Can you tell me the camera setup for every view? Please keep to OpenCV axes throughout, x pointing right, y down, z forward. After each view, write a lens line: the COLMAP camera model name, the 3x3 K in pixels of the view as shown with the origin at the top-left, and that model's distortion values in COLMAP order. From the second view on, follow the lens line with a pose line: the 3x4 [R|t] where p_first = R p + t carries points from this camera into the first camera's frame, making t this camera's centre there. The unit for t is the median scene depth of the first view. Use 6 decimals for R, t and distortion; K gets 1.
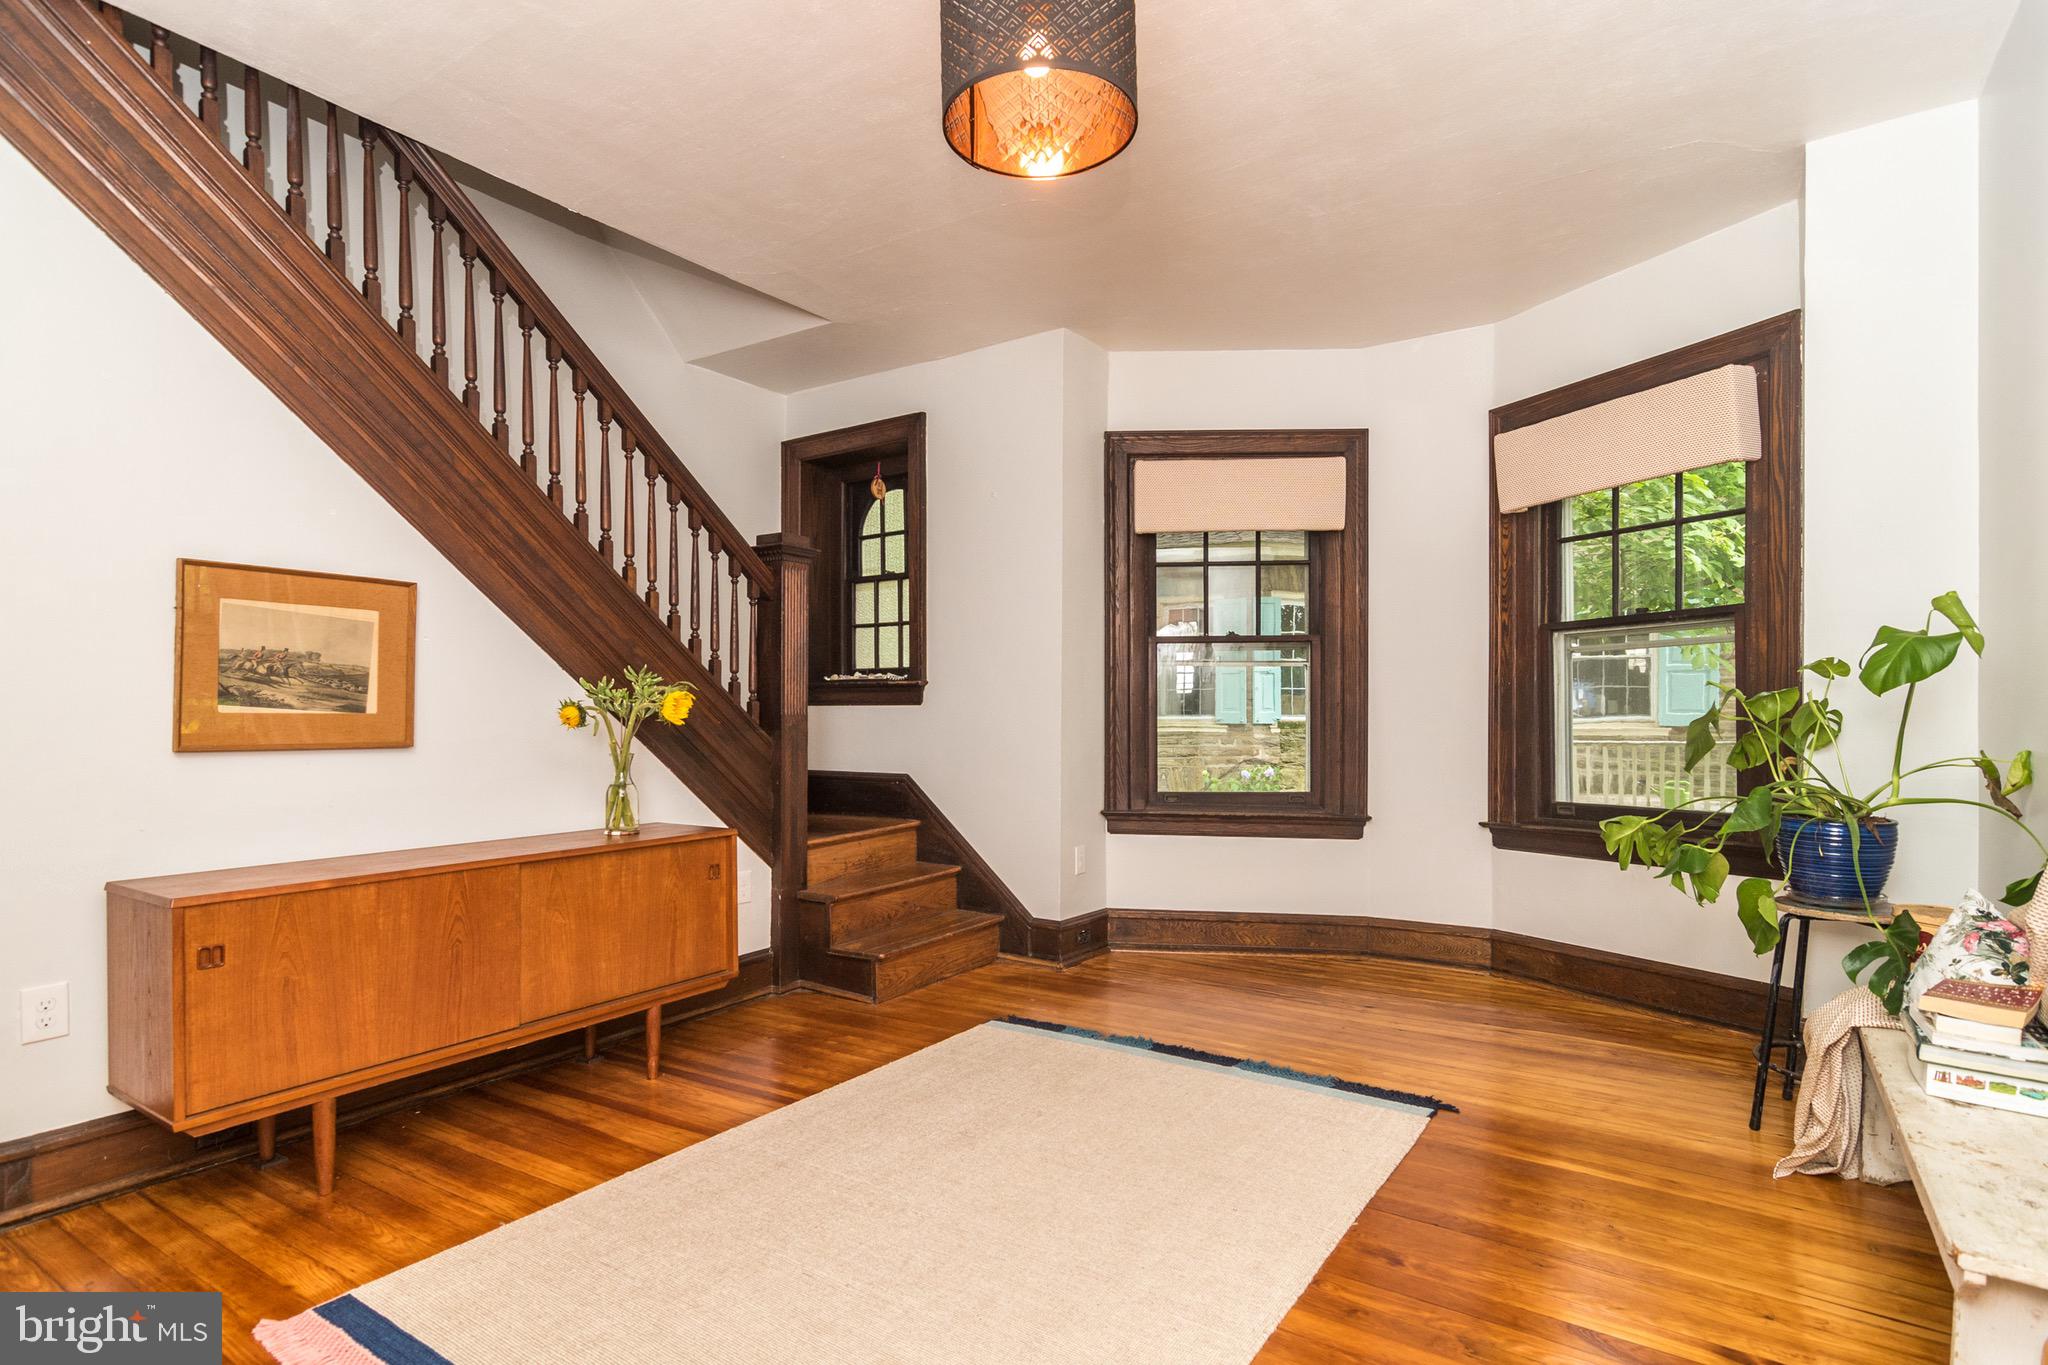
lens RADIAL K [[1028.9, 0, 1026.7], [0, 1028.9, 716.5], [0, 0, 1]] dist [-0.002714, -0.000230]
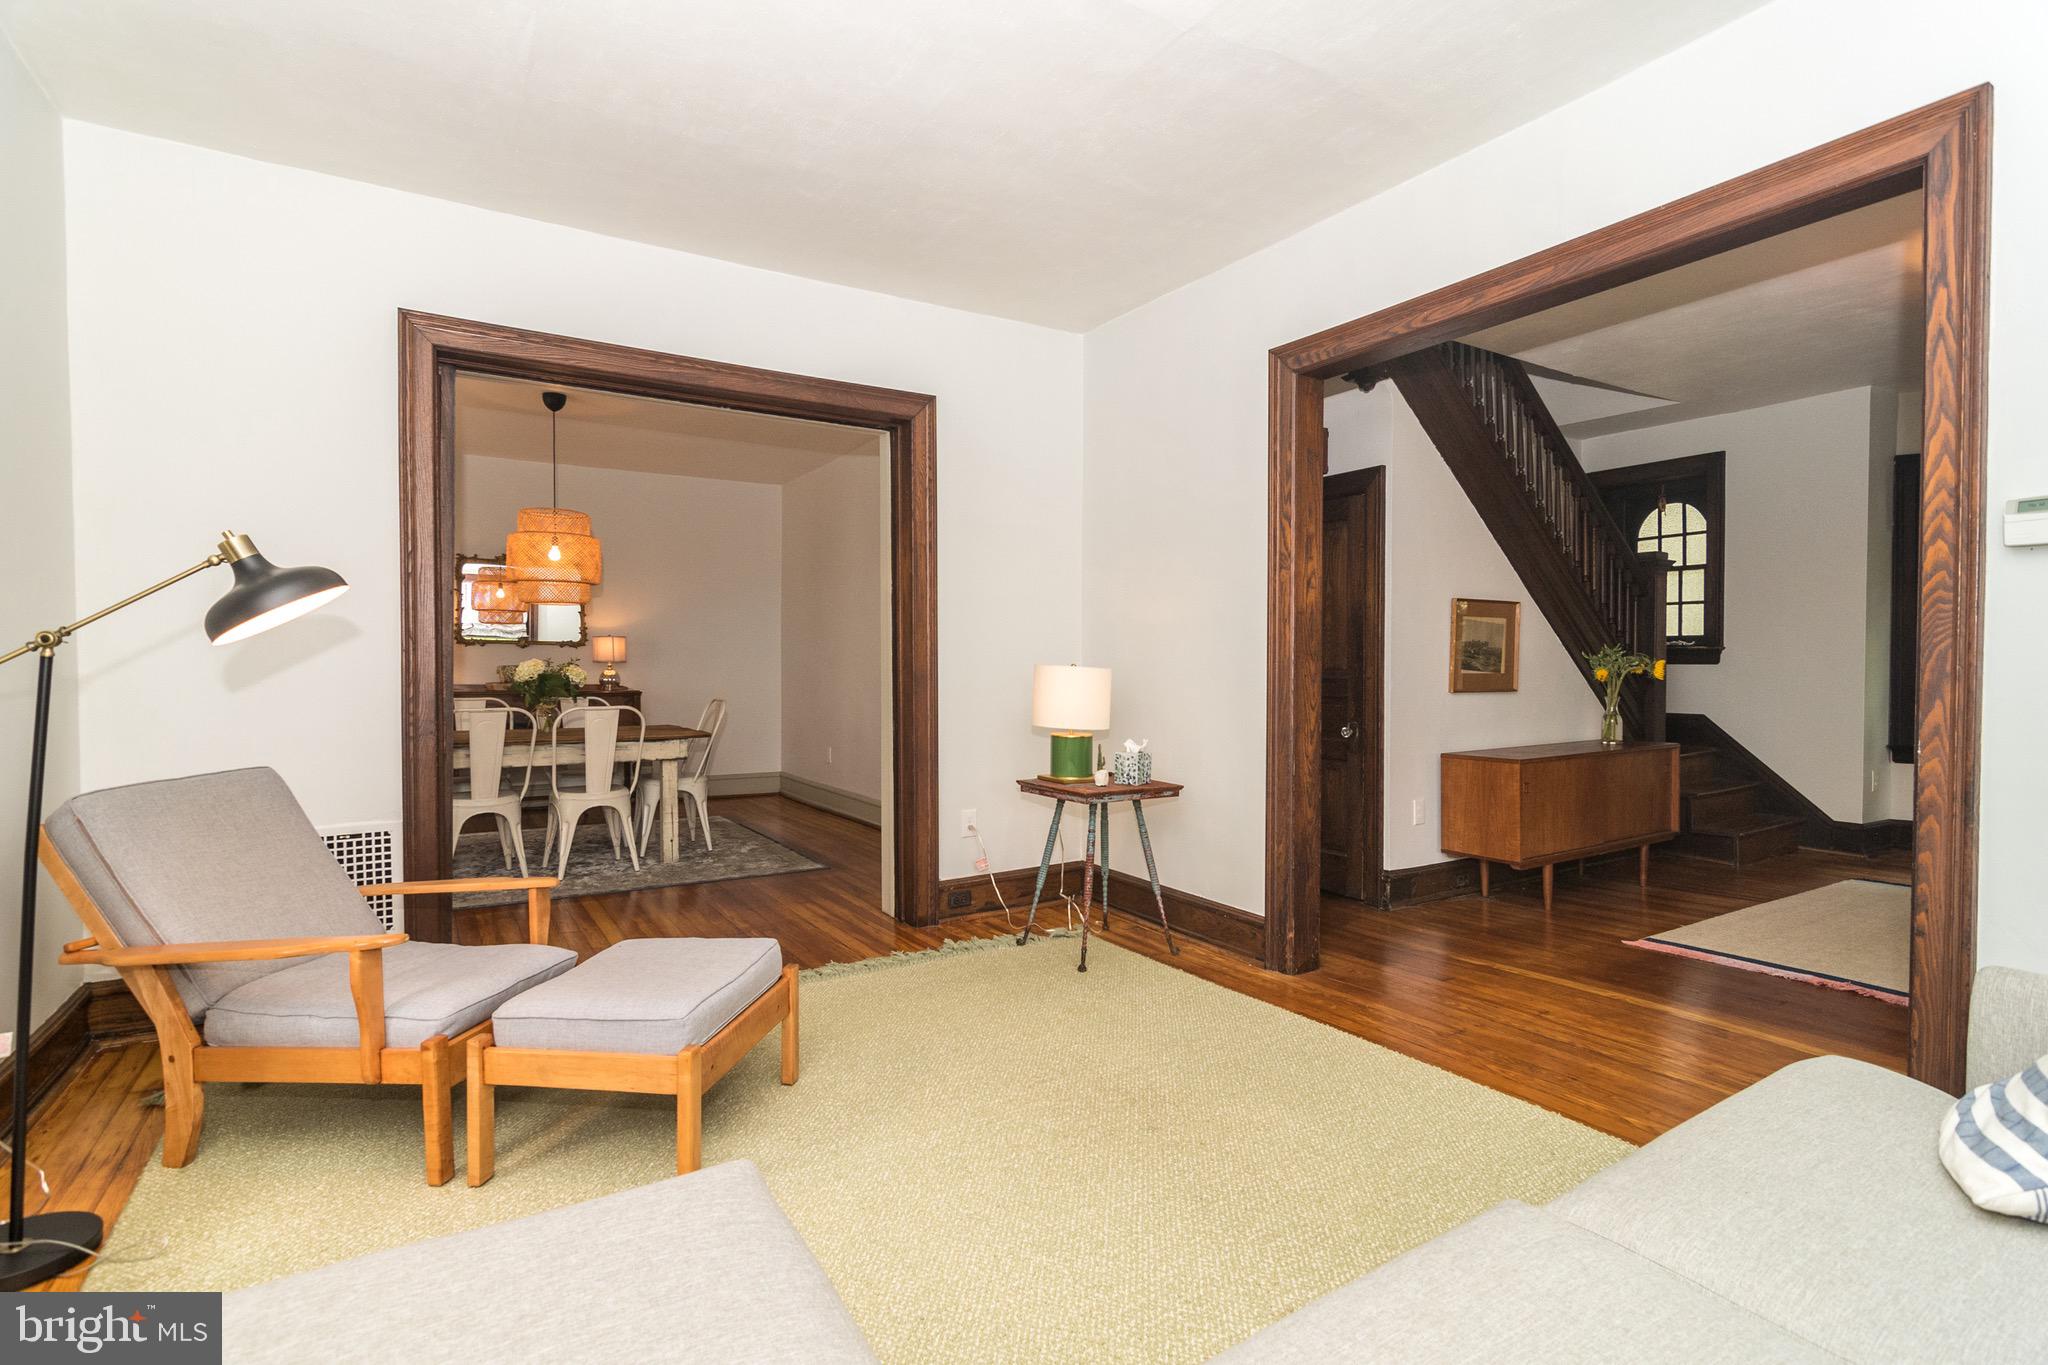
lens RADIAL K [[1013.8, 0, 1024.0], [0, 1013.8, 682.5], [0, 0, 1]] dist [-0.002127, 0.000724]
pose [[0.900877, 0.003581, -0.434060, -0.607456], [0.005803, 0.999777, 0.020292, -0.027485], [0.434036, -0.020800, 0.900655, -1.022633]]
